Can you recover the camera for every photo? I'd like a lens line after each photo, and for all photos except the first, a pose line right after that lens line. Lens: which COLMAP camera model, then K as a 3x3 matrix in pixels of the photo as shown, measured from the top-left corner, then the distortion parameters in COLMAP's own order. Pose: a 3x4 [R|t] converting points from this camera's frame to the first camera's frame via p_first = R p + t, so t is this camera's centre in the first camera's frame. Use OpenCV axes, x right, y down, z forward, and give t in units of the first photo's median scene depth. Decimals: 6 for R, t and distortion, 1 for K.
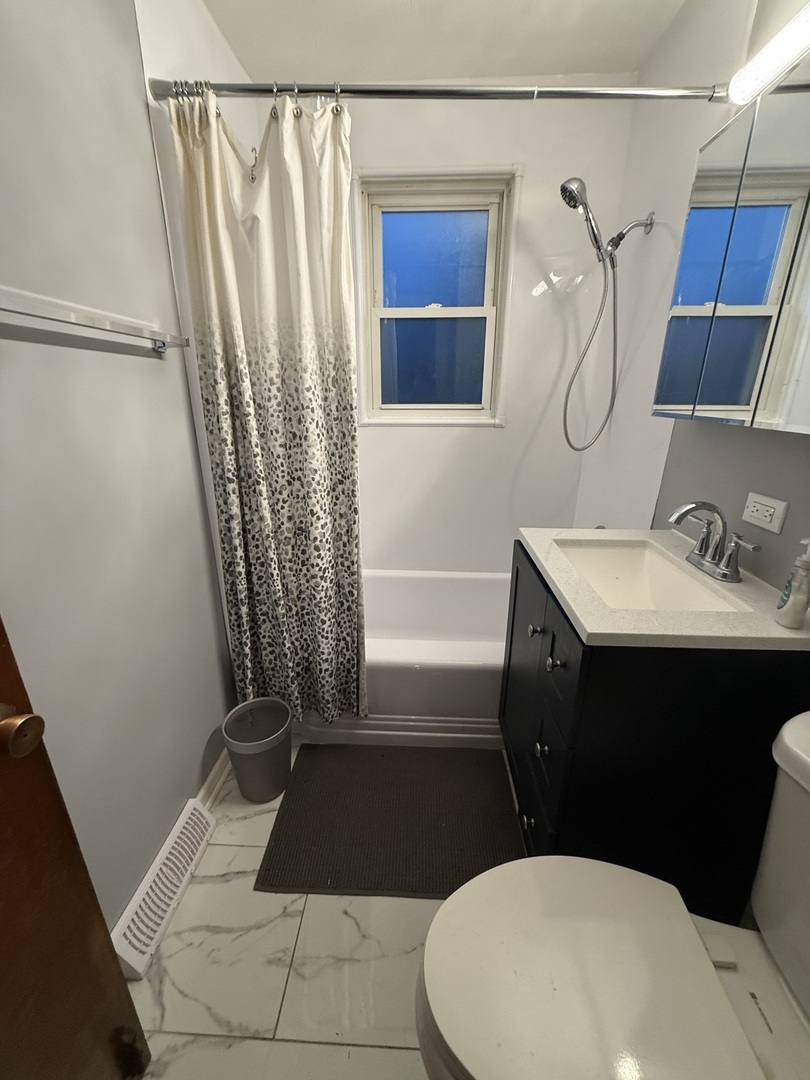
lens RADIAL K [[428.1, 0, 402.9], [0, 428.1, 538.4], [0, 0, 1]] dist [0.000133, -0.000086]
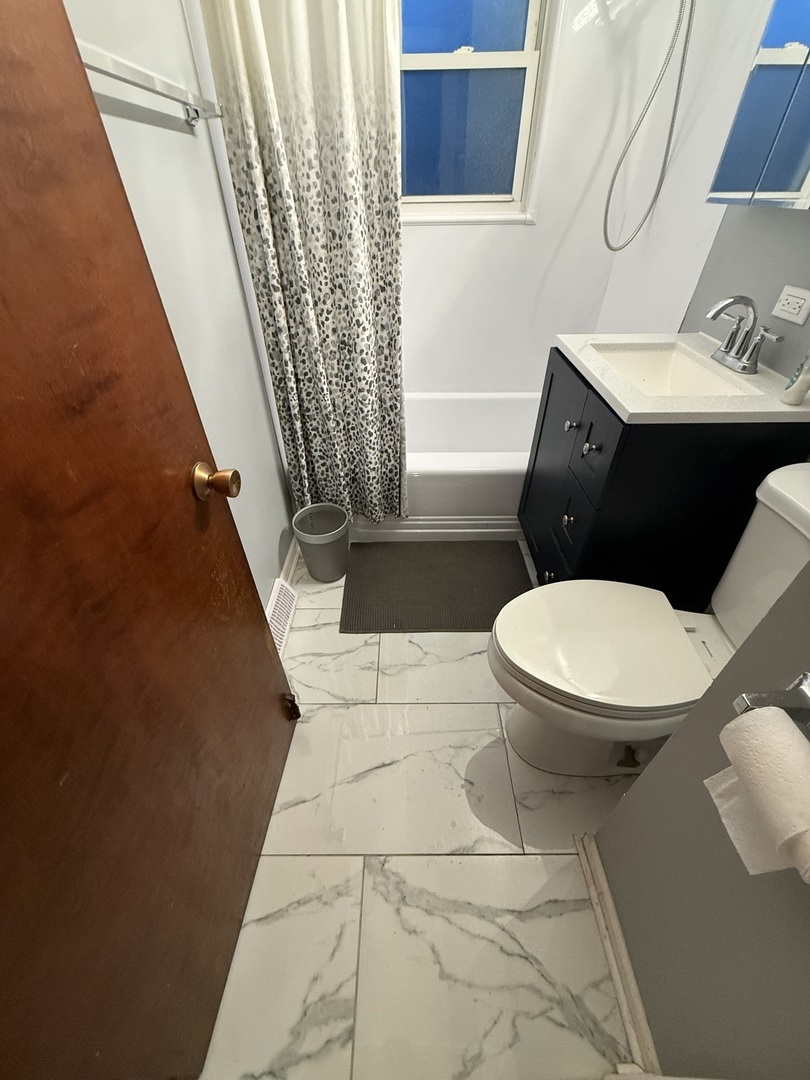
lens RADIAL K [[428.1, 0, 403.4], [0, 428.1, 536.7], [0, 0, 1]] dist [0.000133, -0.000086]
pose [[0.998940, -0.037664, 0.026464, -0.141241], [0.025967, 0.935770, 0.351652, 0.057005], [-0.038009, -0.350593, 0.935756, -0.133047]]
